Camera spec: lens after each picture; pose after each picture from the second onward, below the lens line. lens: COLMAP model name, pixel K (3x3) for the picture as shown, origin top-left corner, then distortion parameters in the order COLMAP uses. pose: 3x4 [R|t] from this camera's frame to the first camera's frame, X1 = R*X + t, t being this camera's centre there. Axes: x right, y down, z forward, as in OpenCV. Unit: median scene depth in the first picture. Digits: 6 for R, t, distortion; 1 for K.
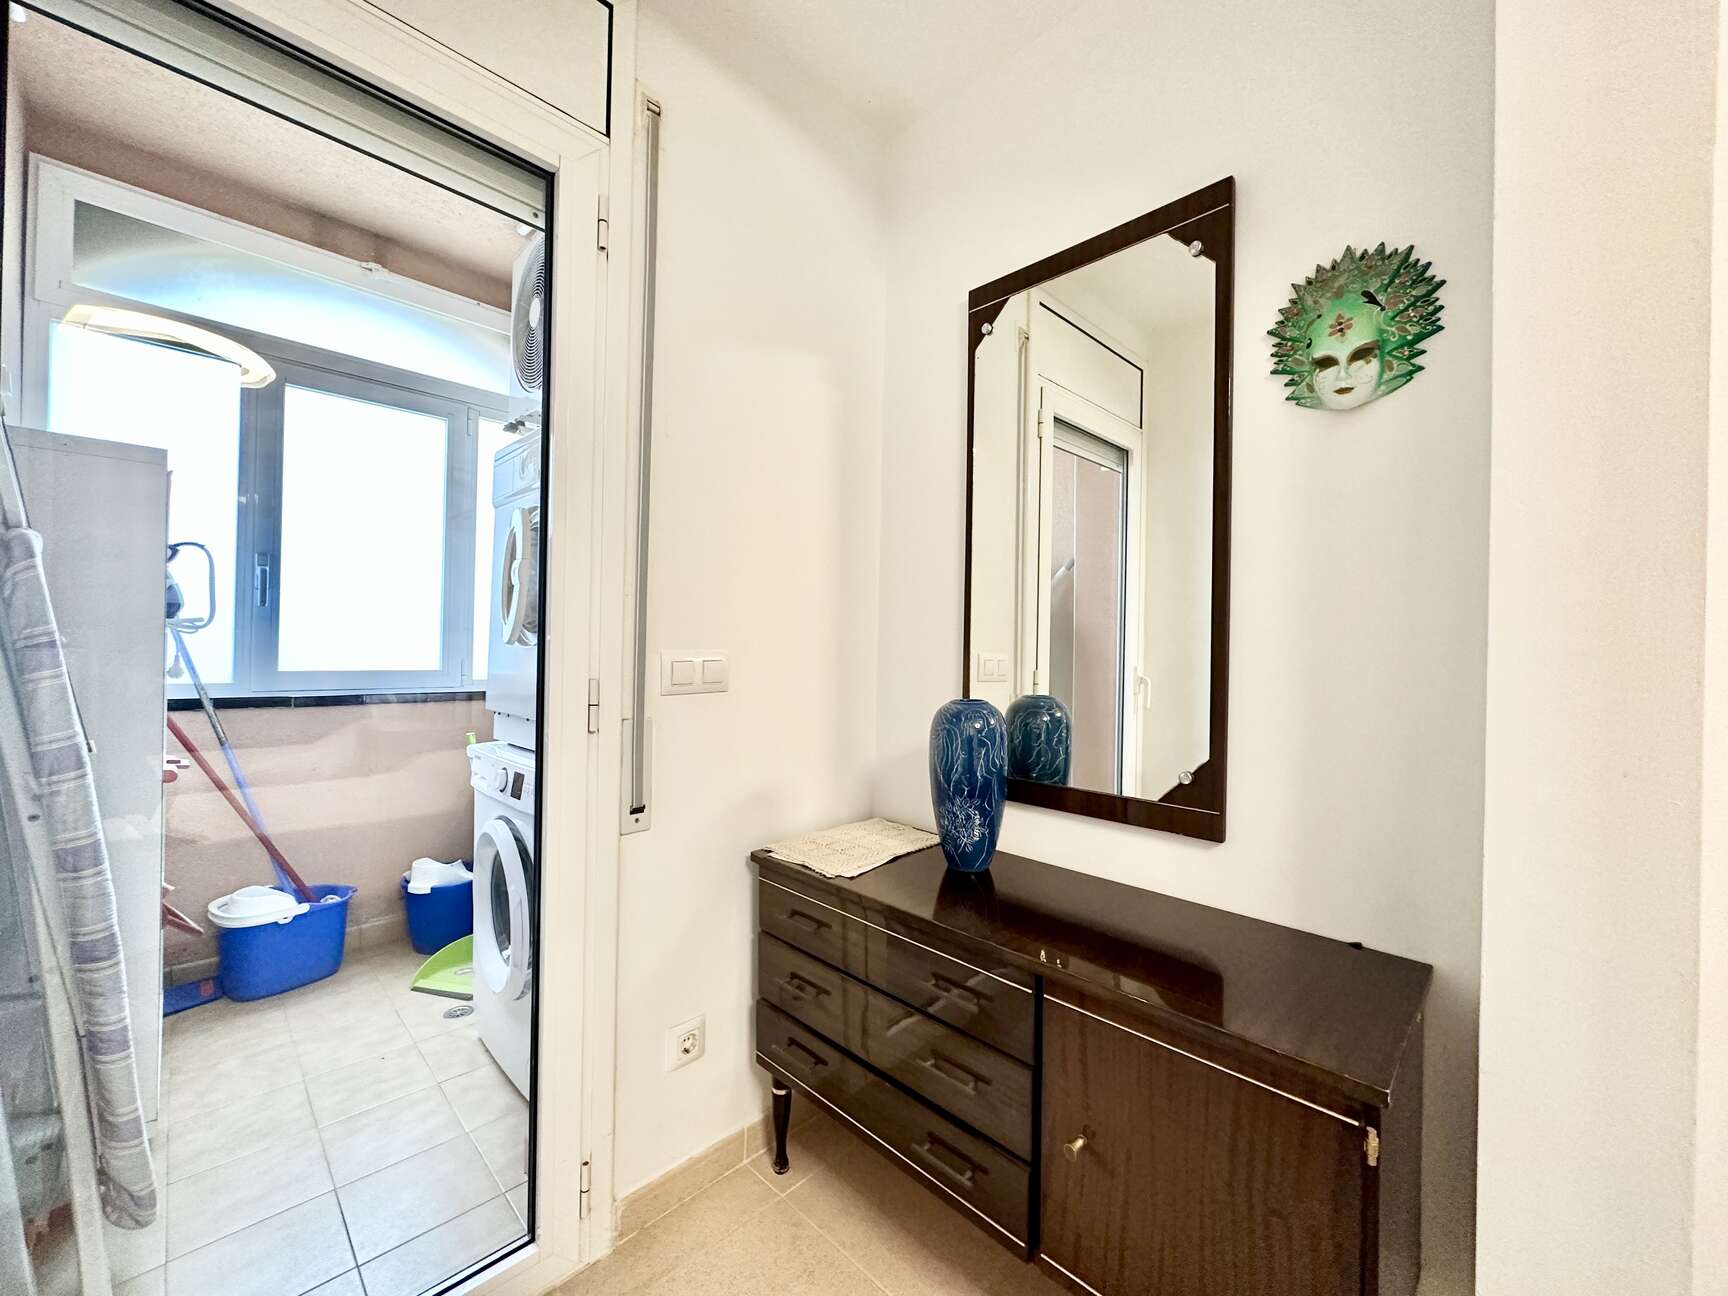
lens RADIAL K [[686.7, 0, 864.0], [0, 686.7, 648.0], [0, 0, 1]] dist [-0.003432, 0.000376]
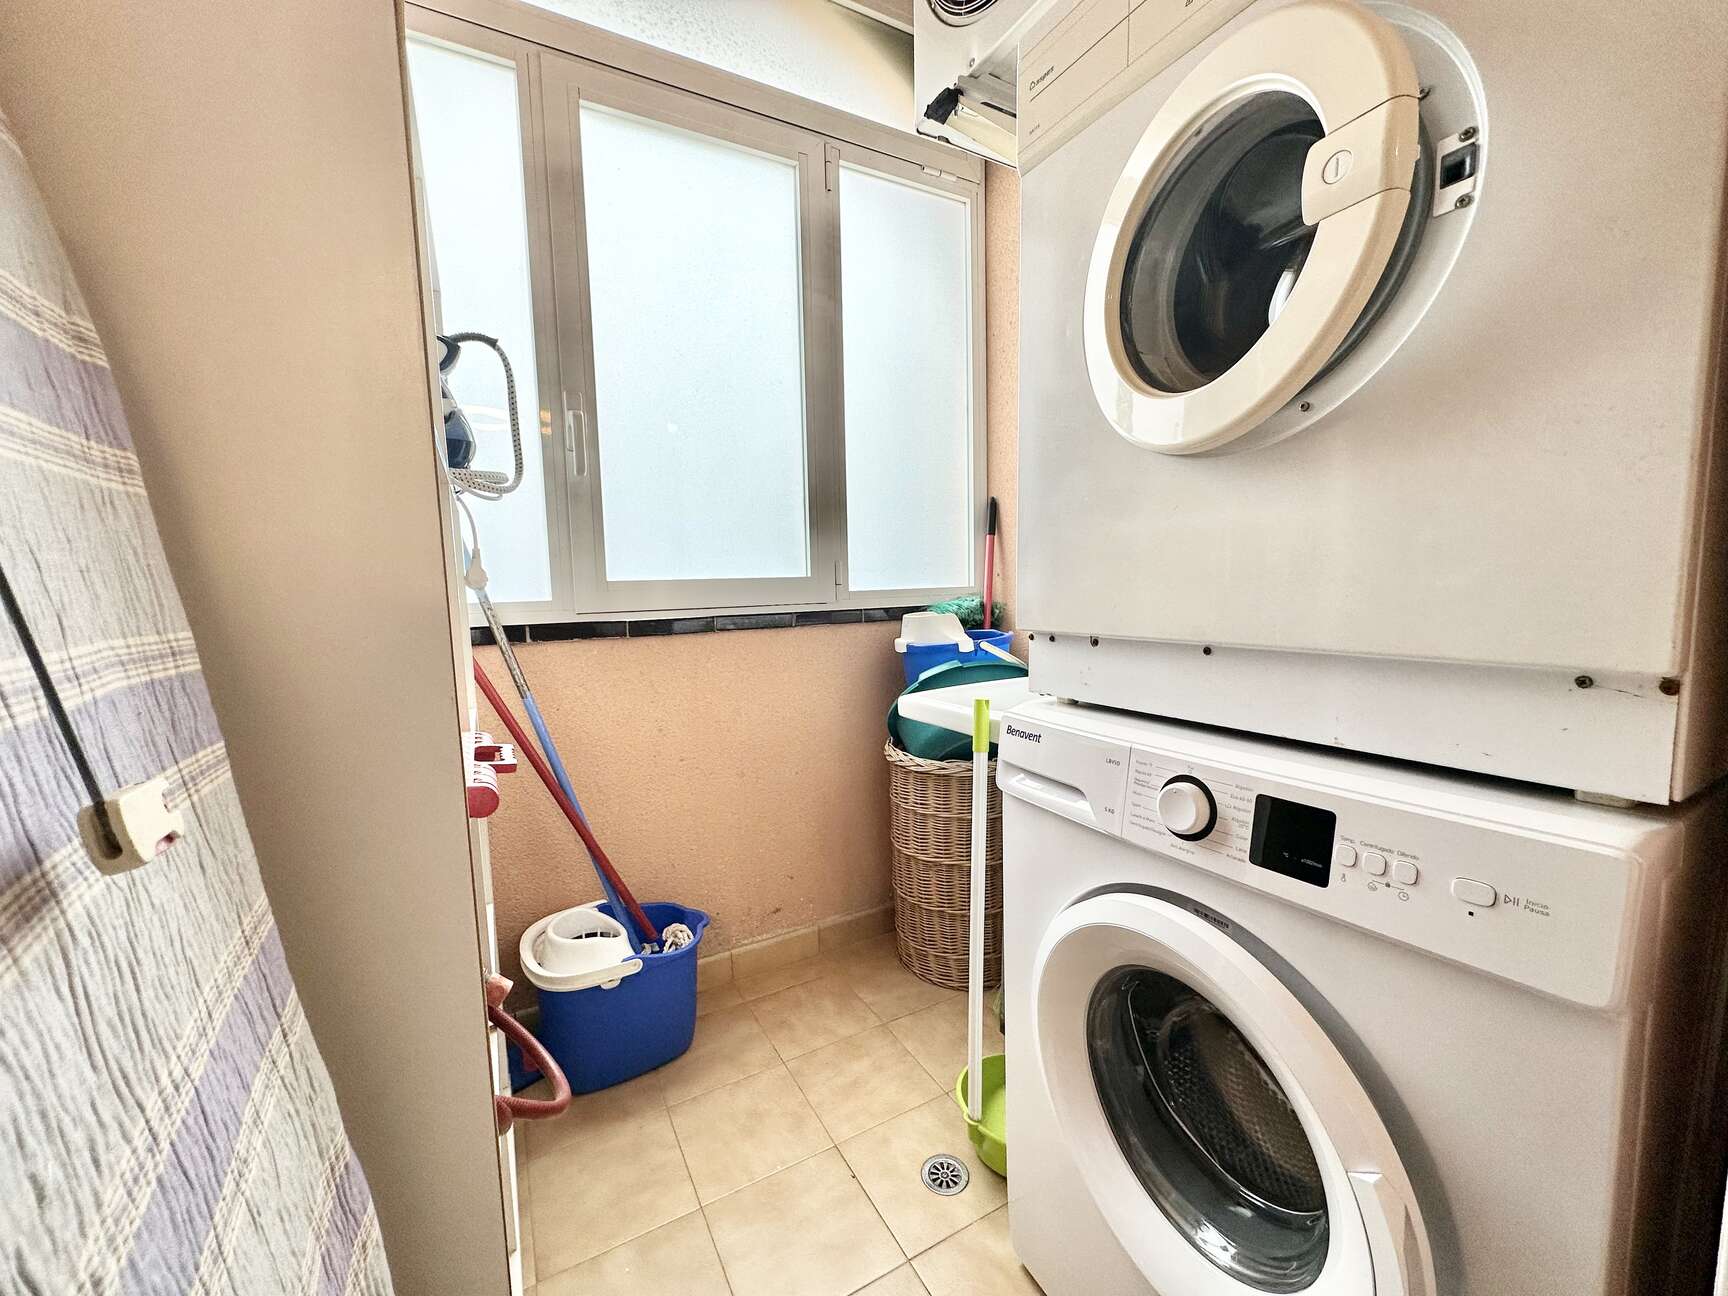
lens RADIAL K [[686.7, 0, 864.0], [0, 686.7, 648.0], [0, 0, 1]] dist [-0.003432, 0.000376]
pose [[0.959975, -0.014659, -0.279702, -0.540895], [0.043349, 0.994373, 0.096662, 0.054991], [0.276711, -0.104918, 0.955208, 0.541456]]
